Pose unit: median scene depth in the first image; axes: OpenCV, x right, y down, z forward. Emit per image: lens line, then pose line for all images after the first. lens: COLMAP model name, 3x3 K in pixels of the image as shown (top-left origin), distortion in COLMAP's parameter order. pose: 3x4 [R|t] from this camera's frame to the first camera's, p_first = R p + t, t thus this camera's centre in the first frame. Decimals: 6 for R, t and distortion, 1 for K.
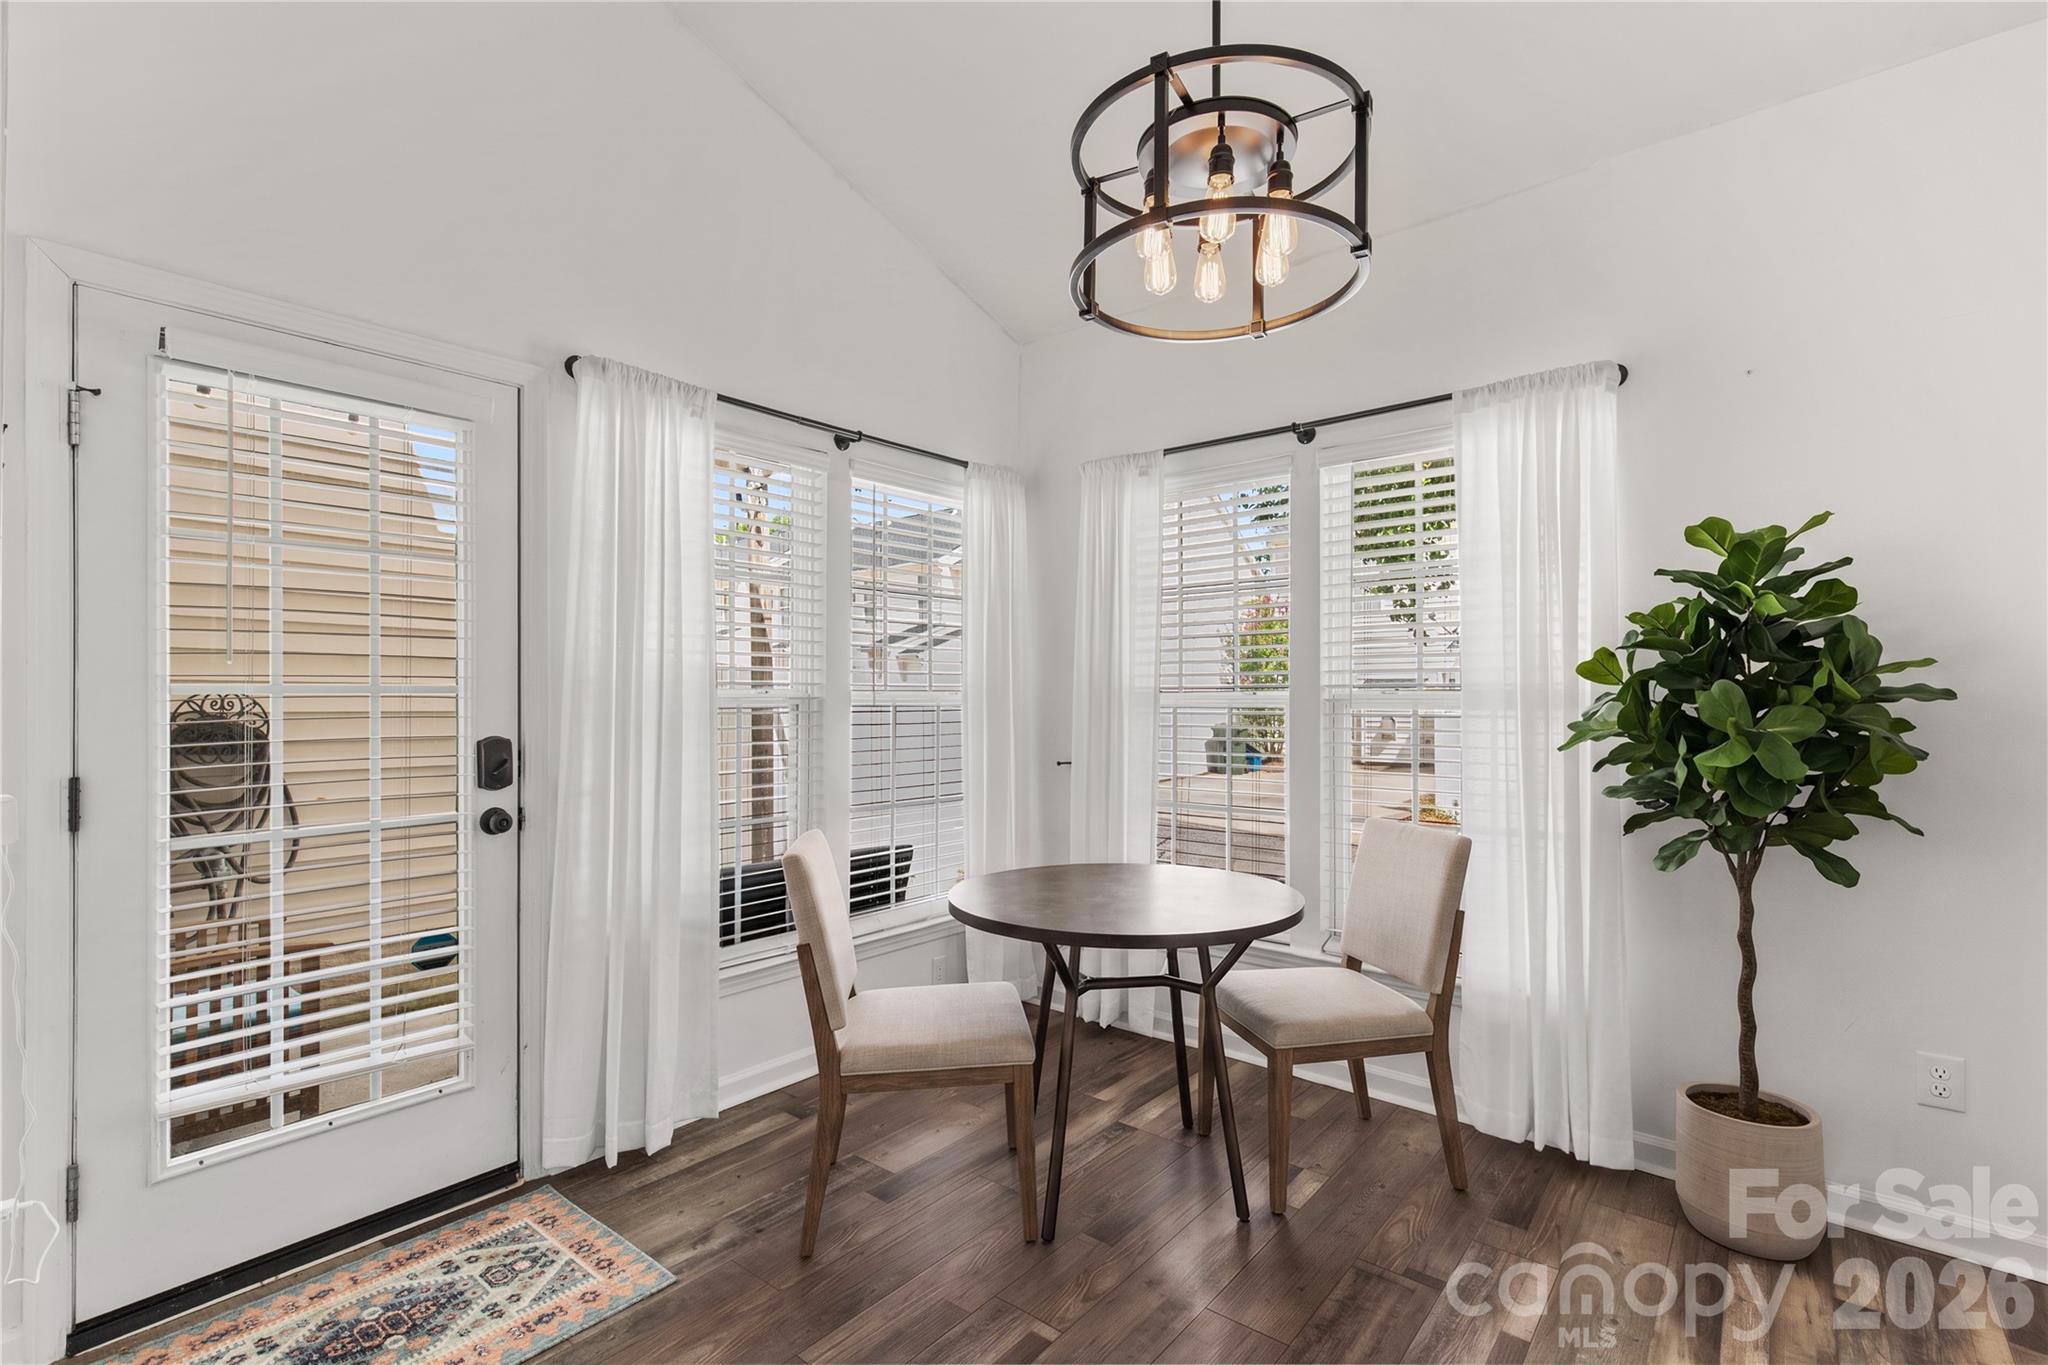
lens RADIAL K [[938.4, 0, 1007.7], [0, 938.4, 683.7], [0, 0, 1]] dist [0.003075, 0.000603]
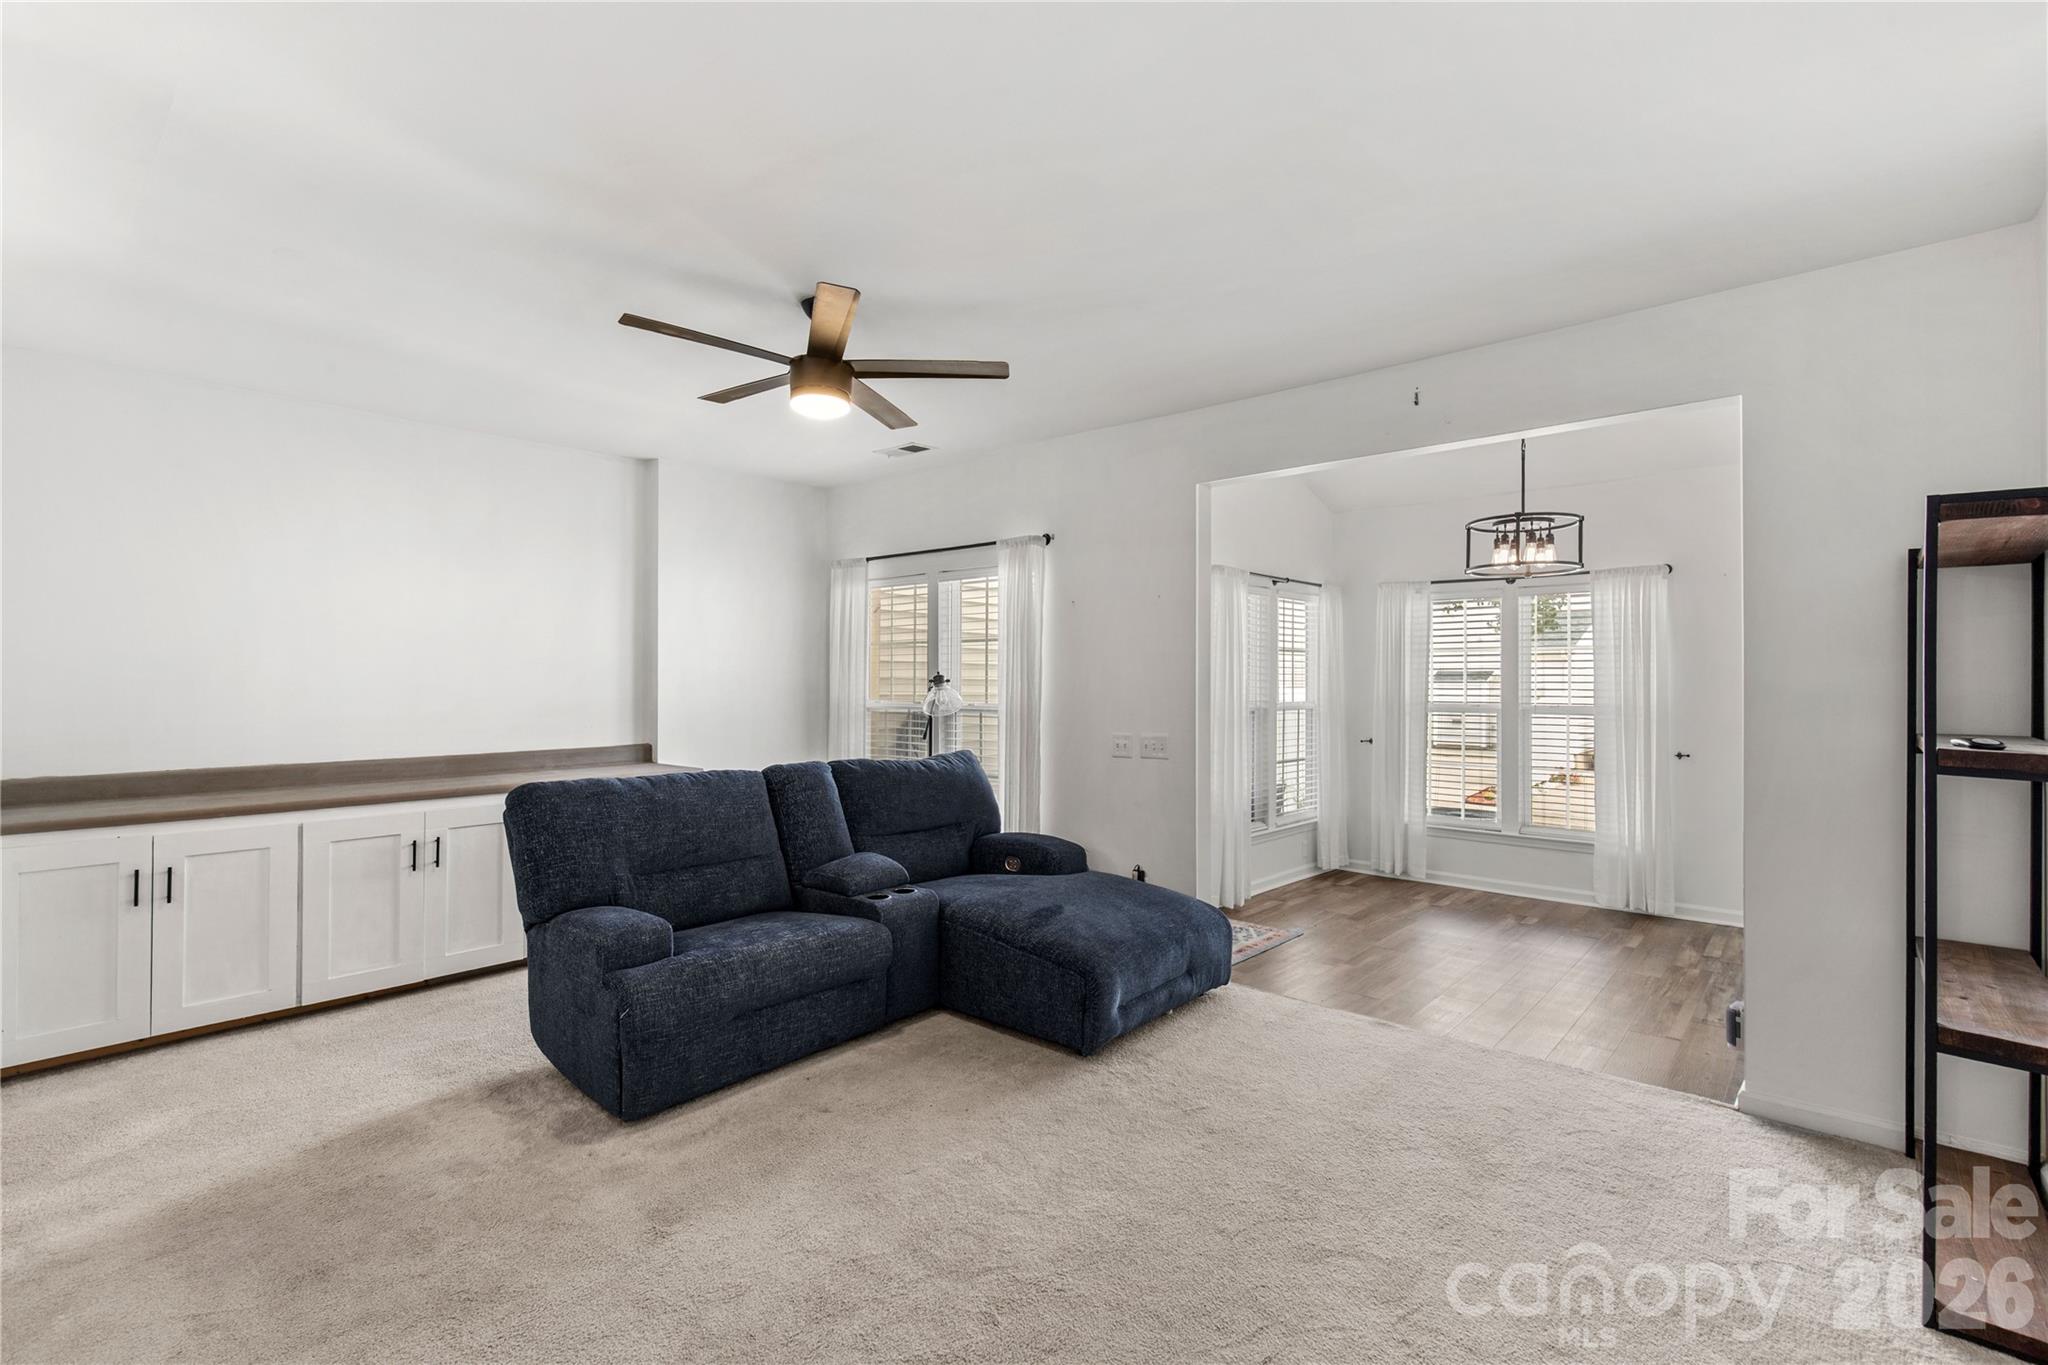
lens RADIAL K [[938.4, 0, 1019.7], [0, 938.4, 677.5], [0, 0, 1]] dist [0.003075, 0.000603]
pose [[0.999215, 0.000830, -0.039610, -0.787091], [-0.000936, 0.999996, -0.002650, -0.055150], [0.039608, 0.002685, 0.999212, -1.268438]]
